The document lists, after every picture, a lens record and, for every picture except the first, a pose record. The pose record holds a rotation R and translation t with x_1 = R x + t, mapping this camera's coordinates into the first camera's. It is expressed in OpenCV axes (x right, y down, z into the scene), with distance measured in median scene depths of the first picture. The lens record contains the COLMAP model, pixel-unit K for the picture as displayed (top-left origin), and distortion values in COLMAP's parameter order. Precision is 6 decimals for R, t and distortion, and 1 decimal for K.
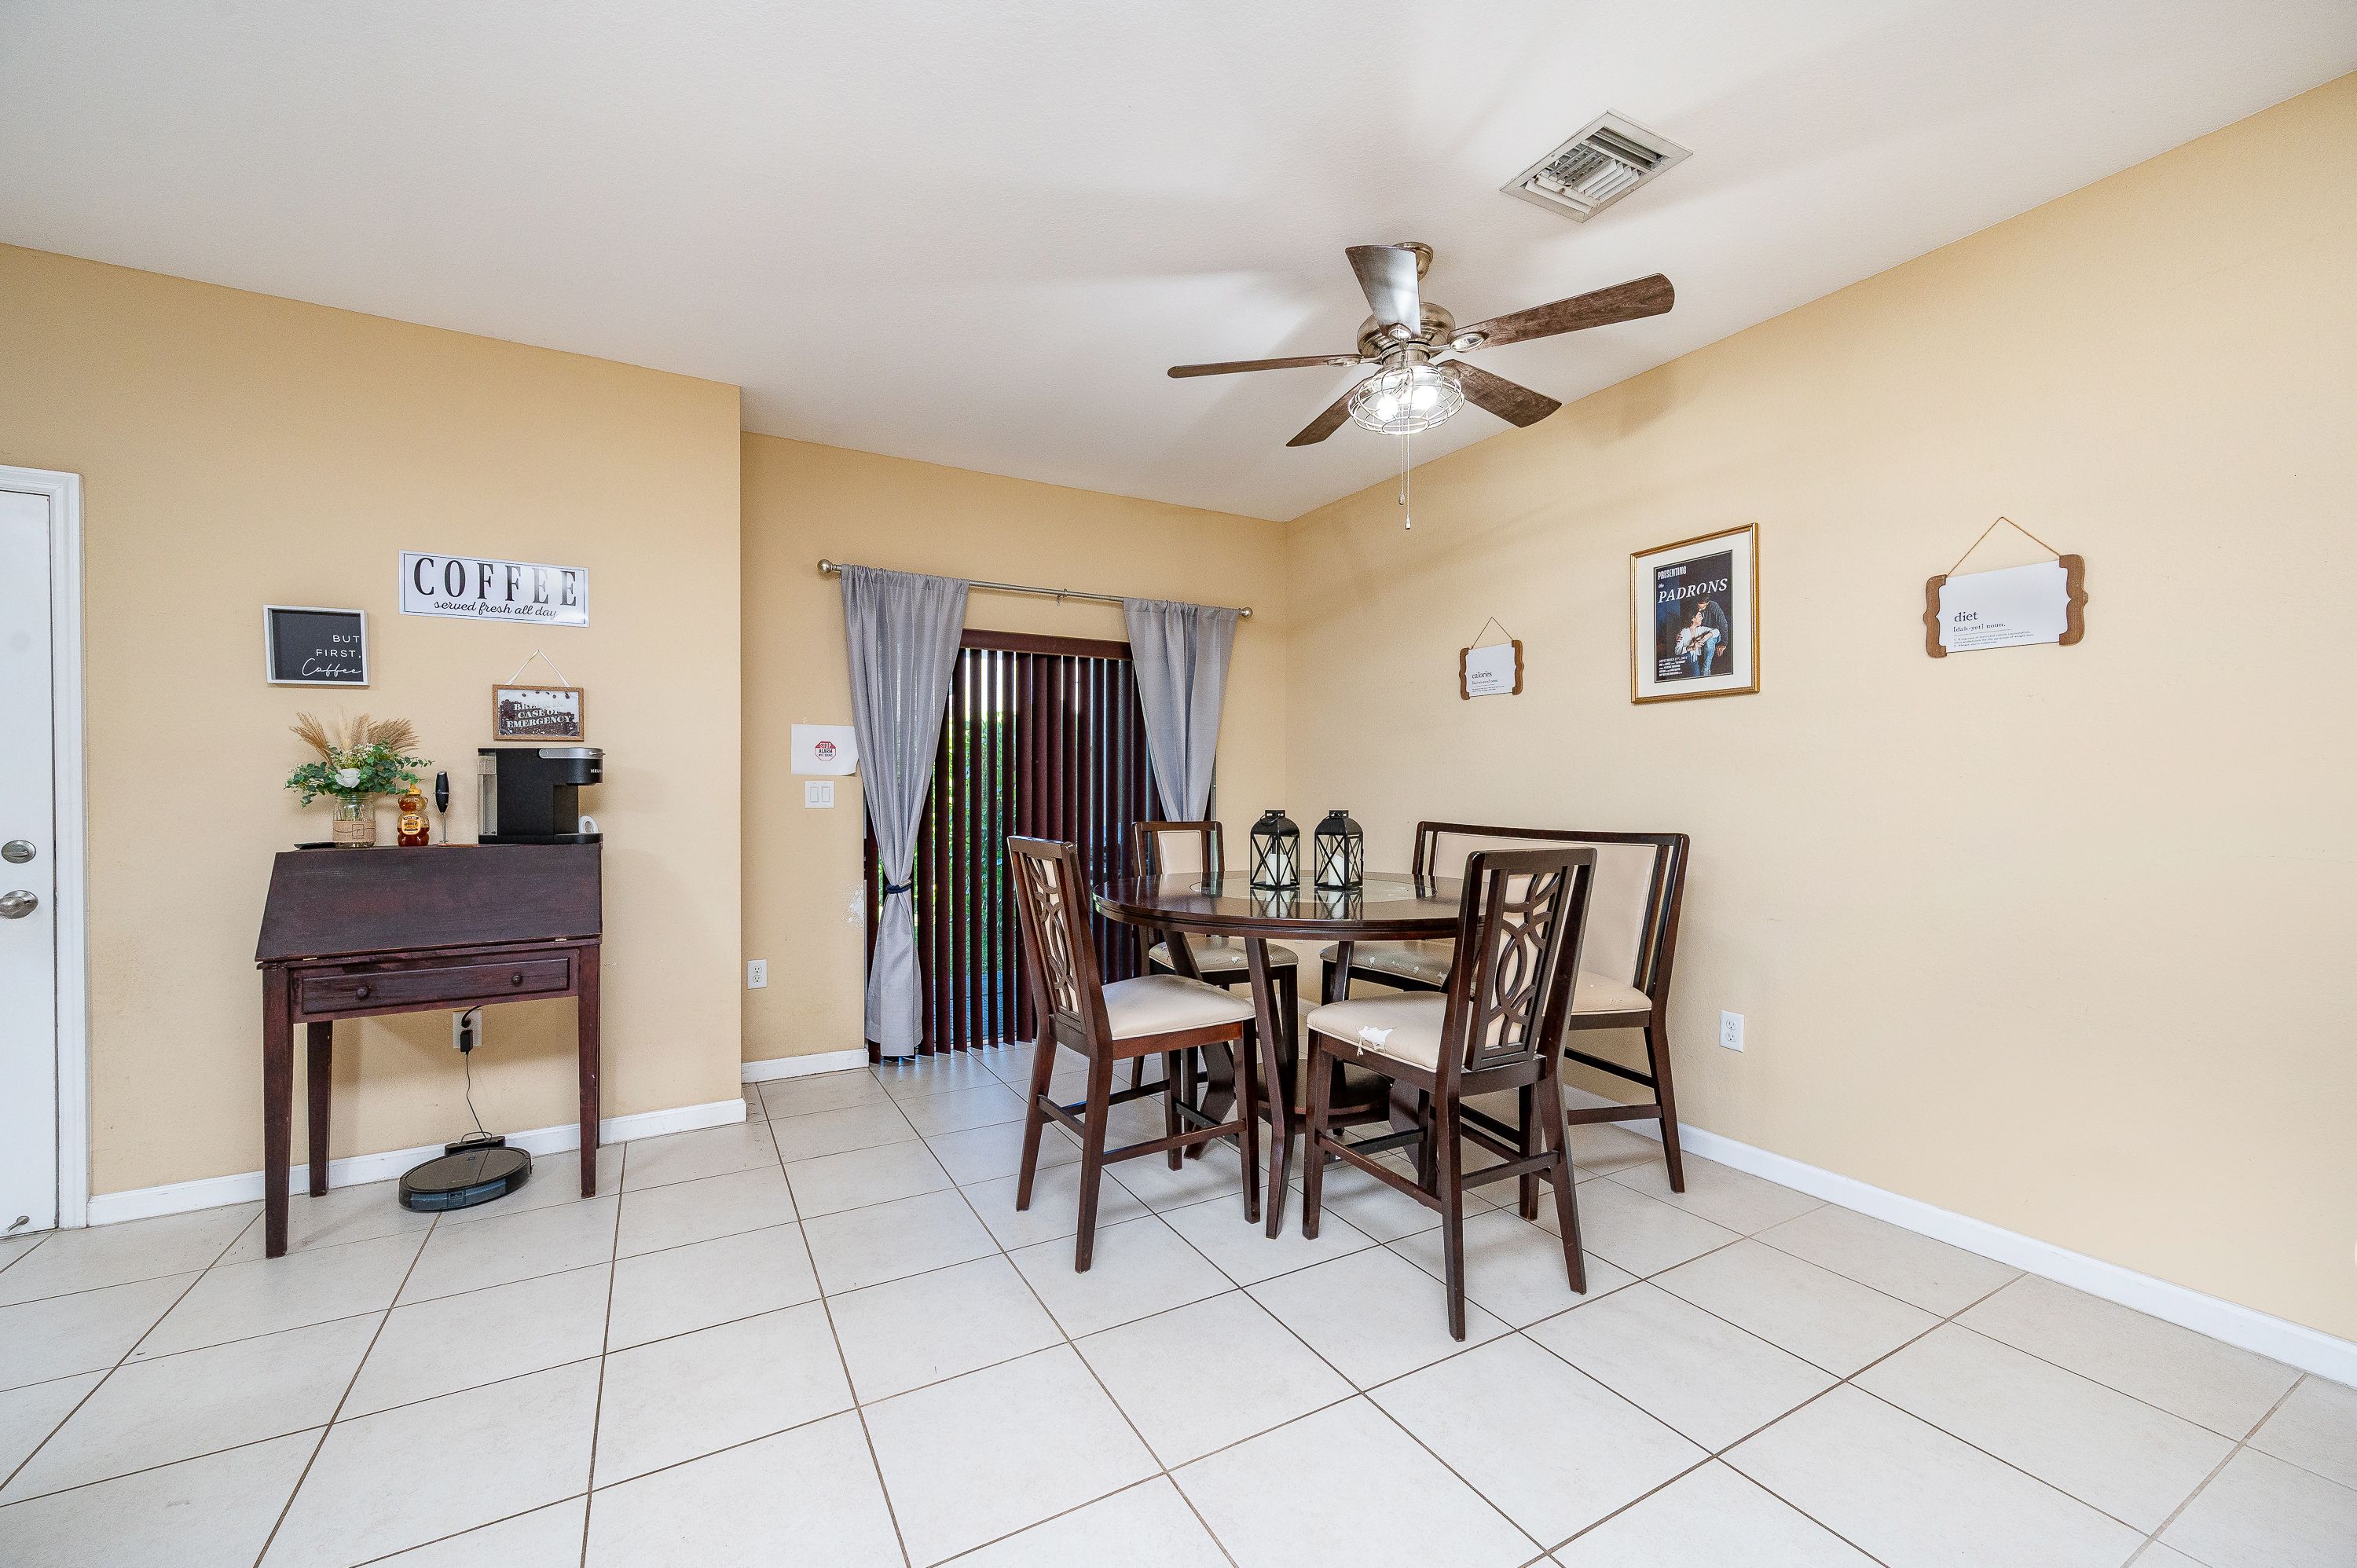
lens RADIAL K [[919.1, 0, 1178.5], [0, 919.1, 784.0], [0, 0, 1]] dist [-0.001758, -0.000300]
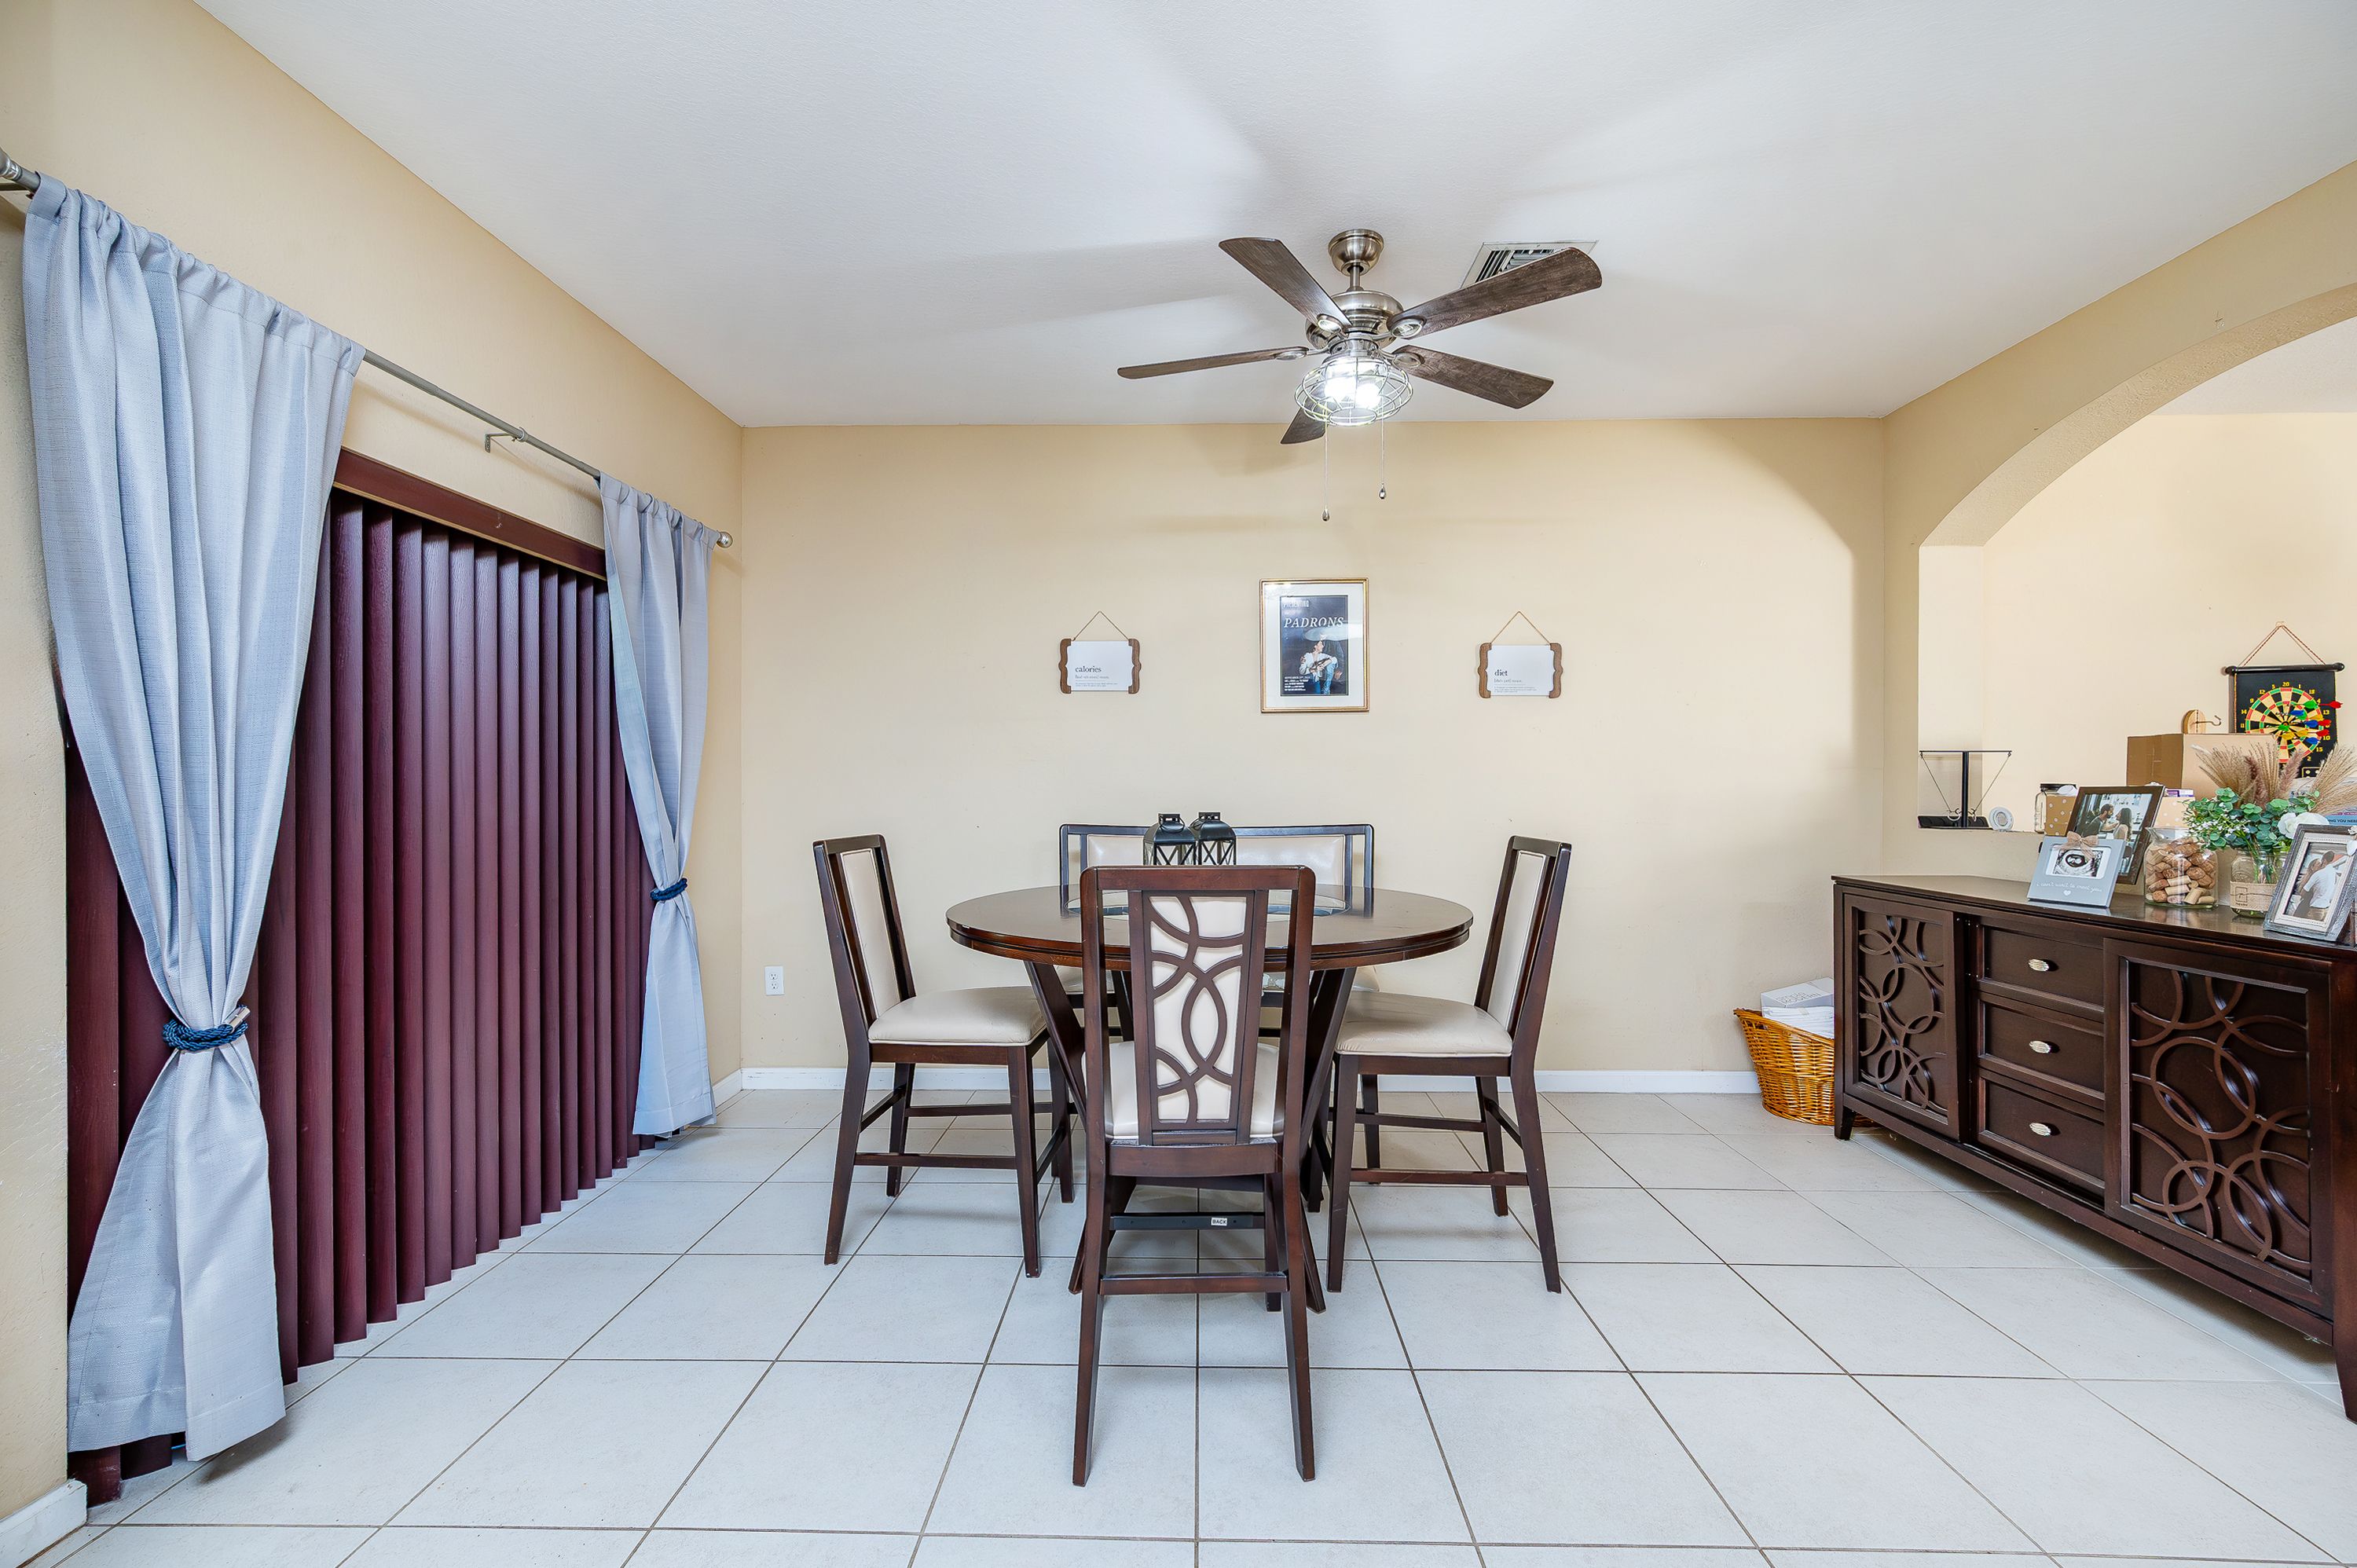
lens RADIAL K [[919.1, 0, 1178.5], [0, 919.1, 784.0], [0, 0, 1]] dist [-0.001758, -0.000300]
pose [[0.503757, 0.002456, 0.863842, -0.563550], [-0.001004, 0.999997, -0.002258, 0.003370], [-0.863845, 0.000270, 0.503758, 0.547343]]
